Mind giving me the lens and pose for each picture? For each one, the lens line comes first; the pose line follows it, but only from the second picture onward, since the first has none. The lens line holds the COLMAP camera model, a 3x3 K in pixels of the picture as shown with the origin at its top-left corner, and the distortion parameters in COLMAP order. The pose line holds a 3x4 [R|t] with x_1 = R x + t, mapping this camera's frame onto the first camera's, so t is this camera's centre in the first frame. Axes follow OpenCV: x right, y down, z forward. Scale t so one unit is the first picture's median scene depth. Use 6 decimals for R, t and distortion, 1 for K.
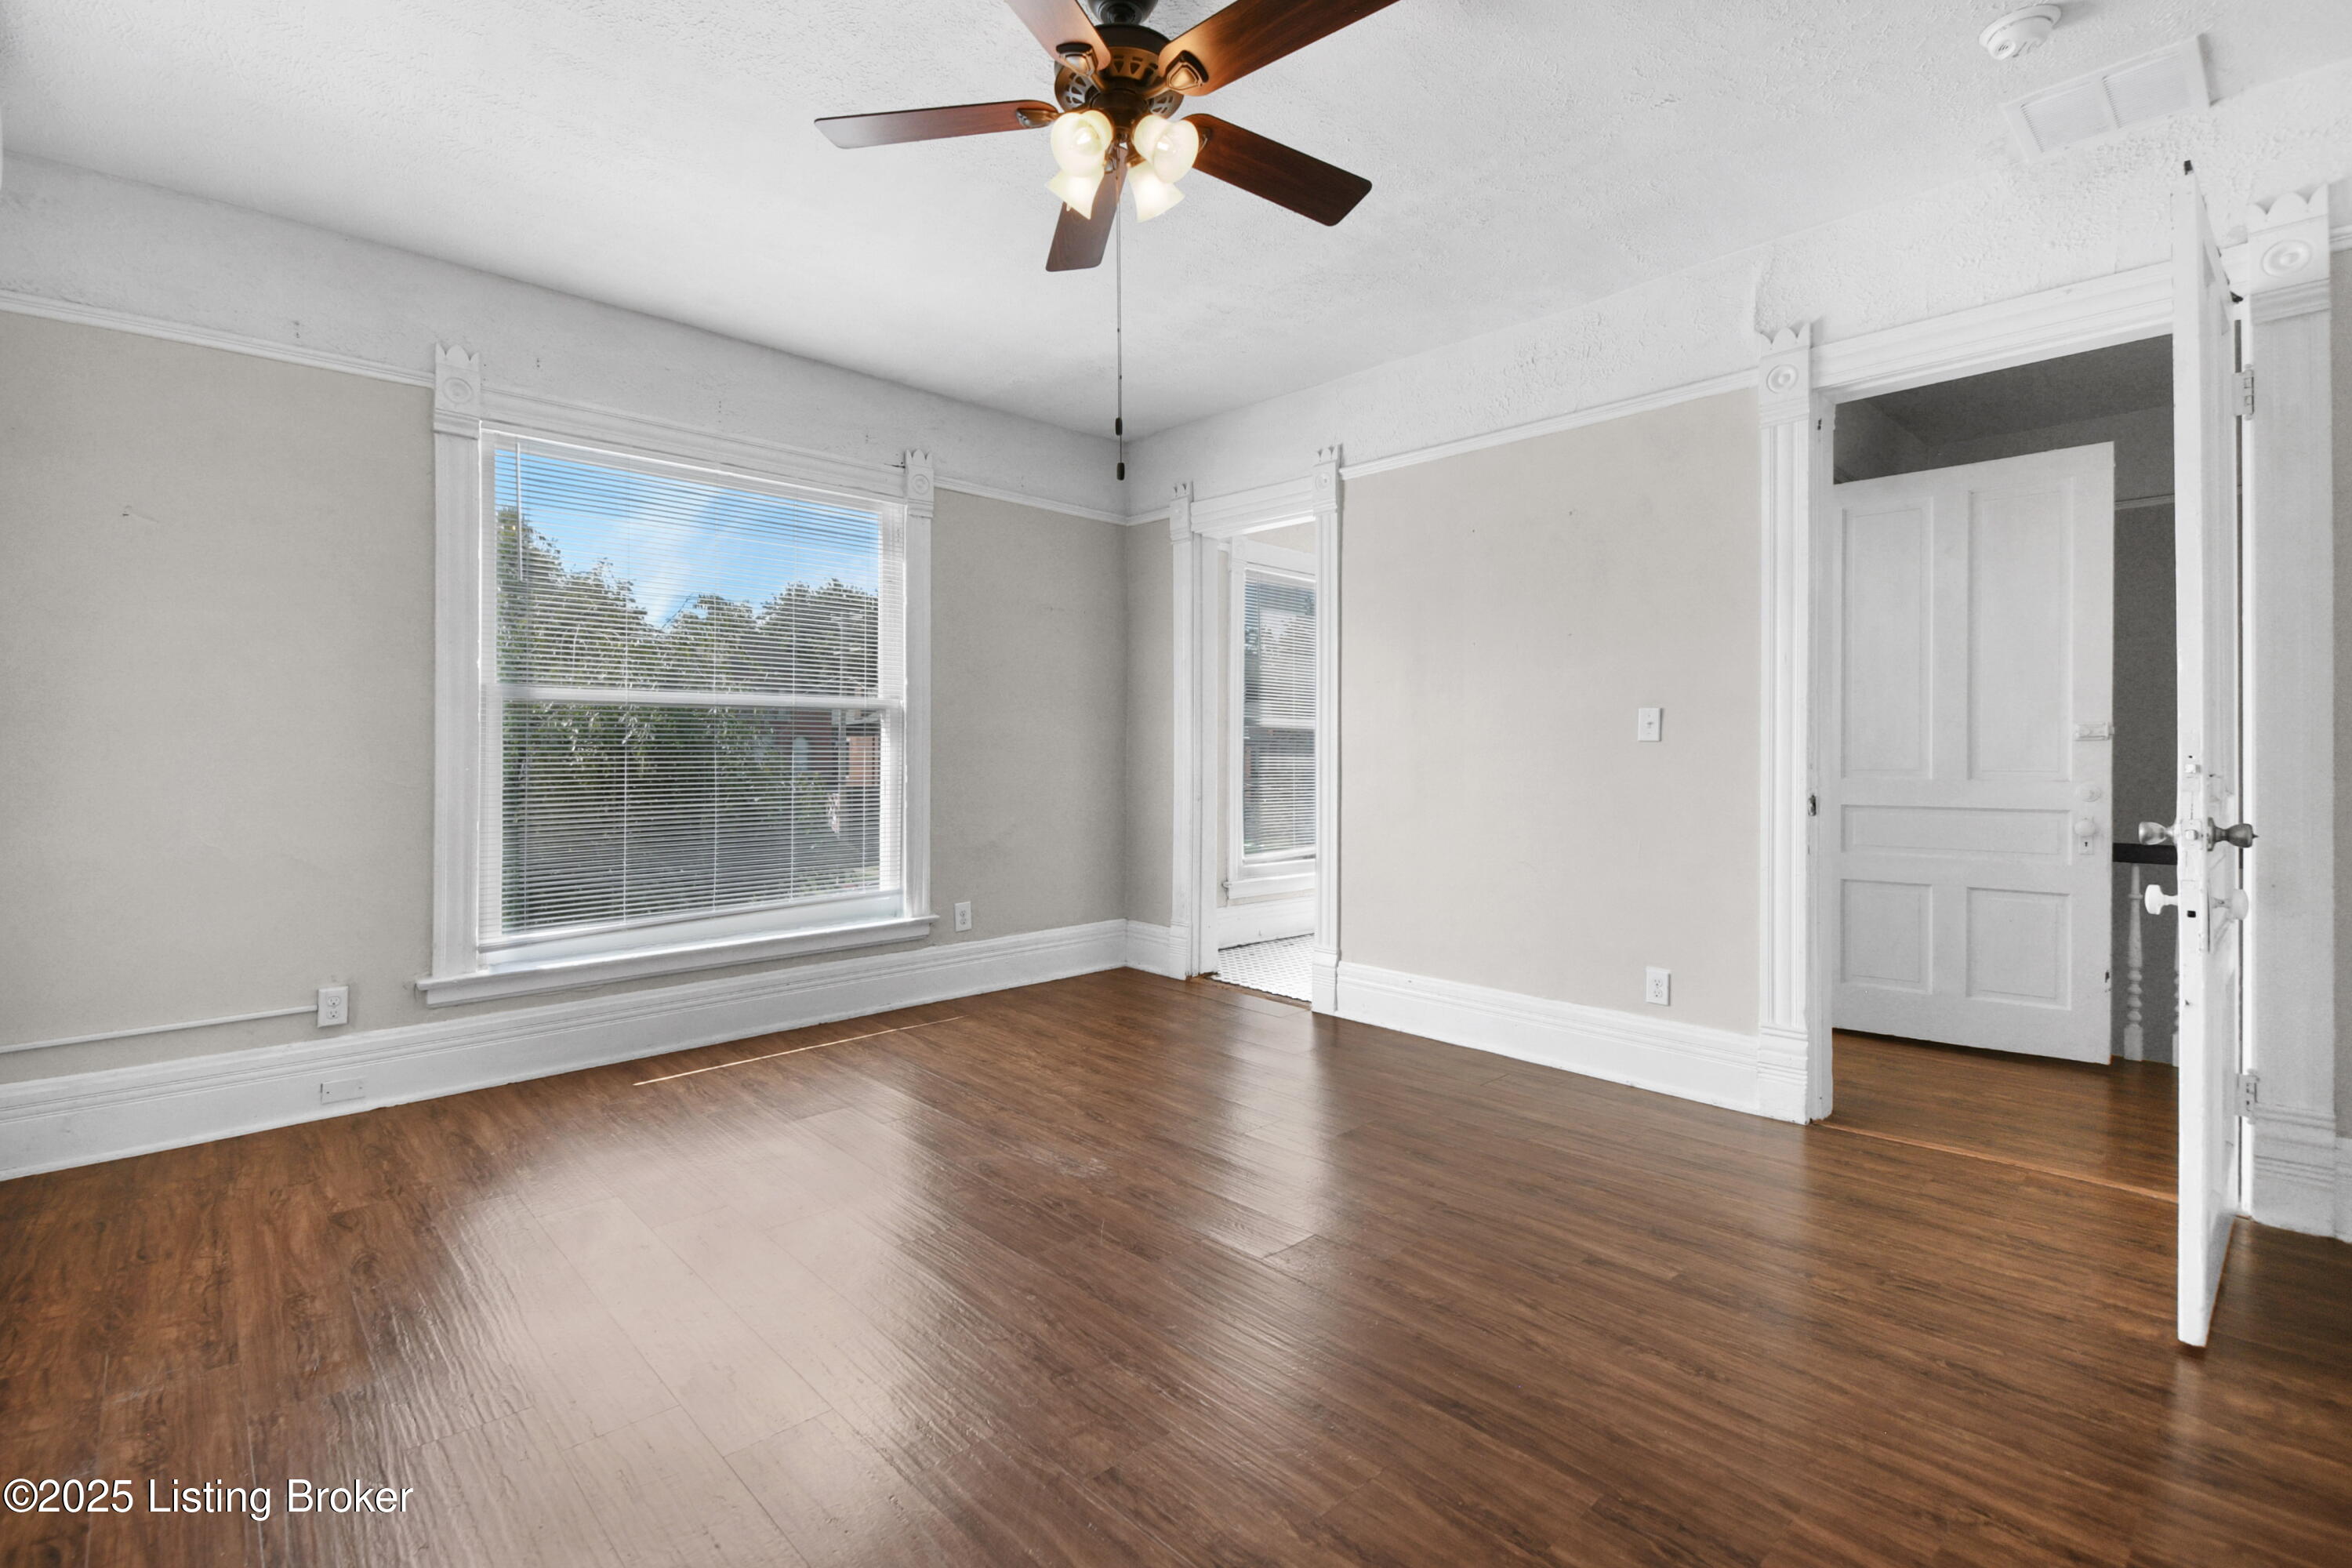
lens RADIAL K [[1060.6, 0, 1169.8], [0, 1060.6, 771.3], [0, 0, 1]] dist [0.002848, -0.000477]
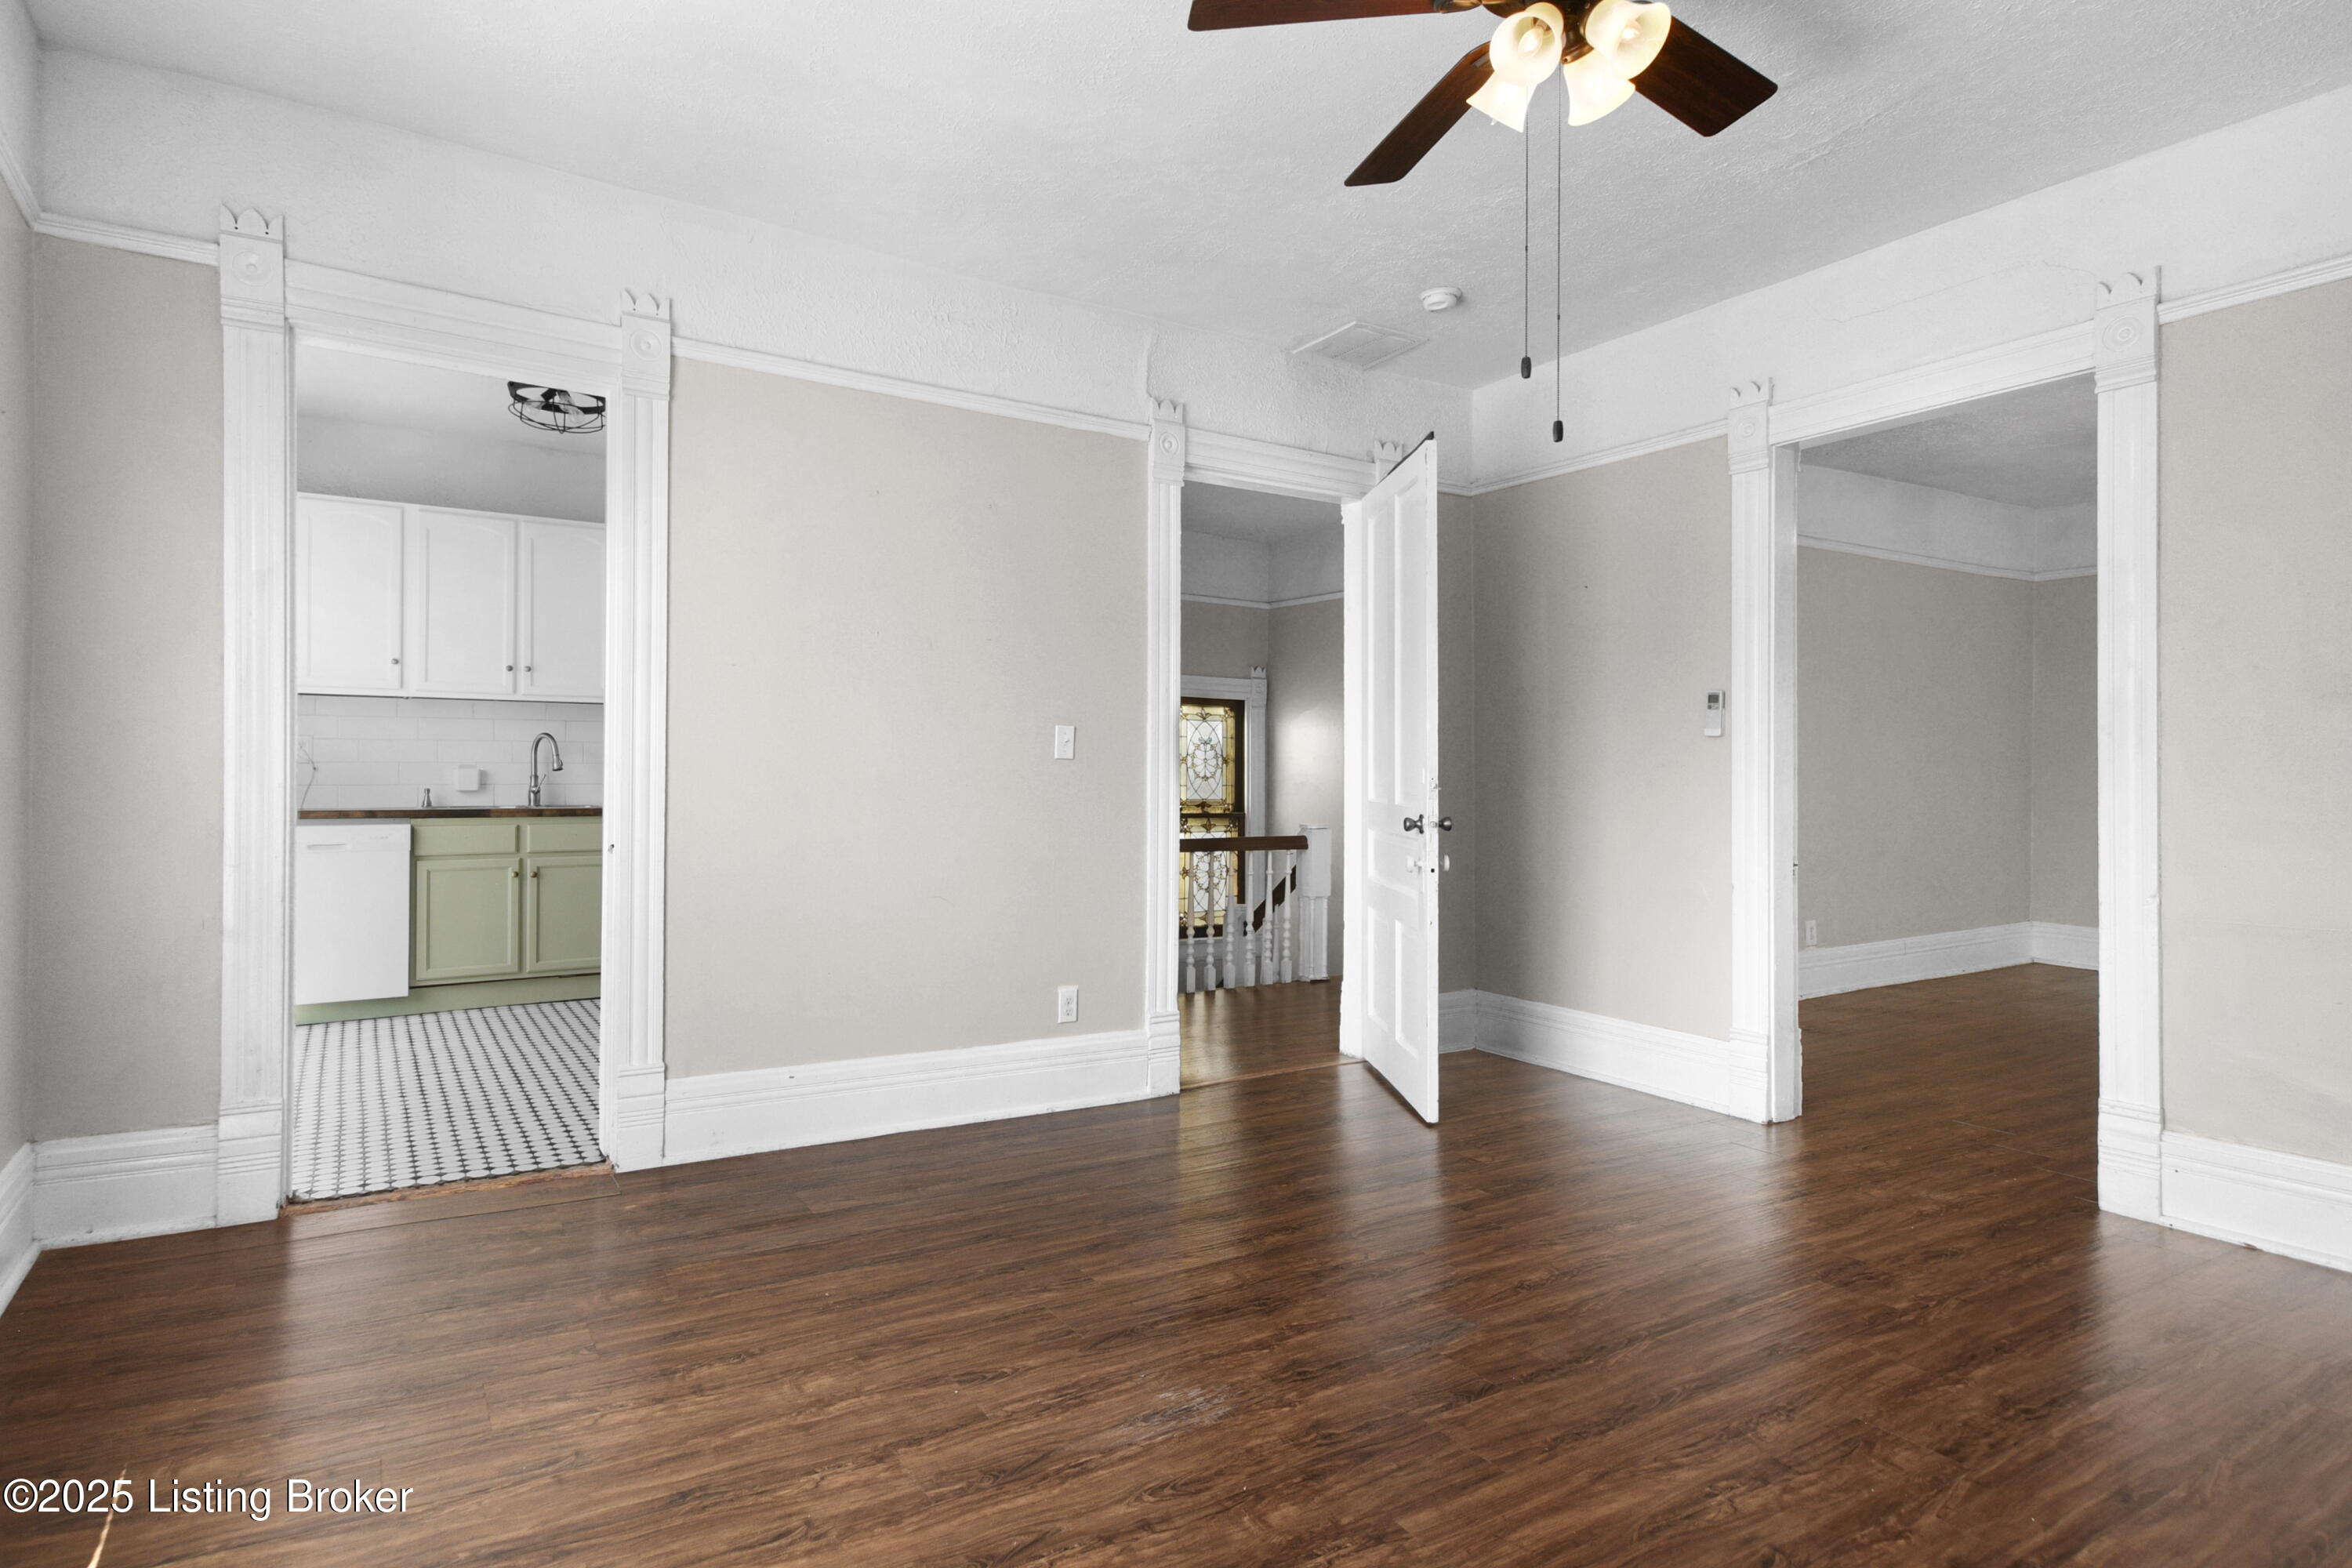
lens RADIAL K [[1253.0, 0, 1126.4], [0, 1253.0, 754.2], [0, 0, 1]] dist [0.005338, 0.000012]
pose [[0.202727, 0.014896, 0.979122, -0.690180], [-0.000623, 0.999886, -0.015083, -0.014826], [-0.979235, 0.002448, 0.202713, 0.708461]]
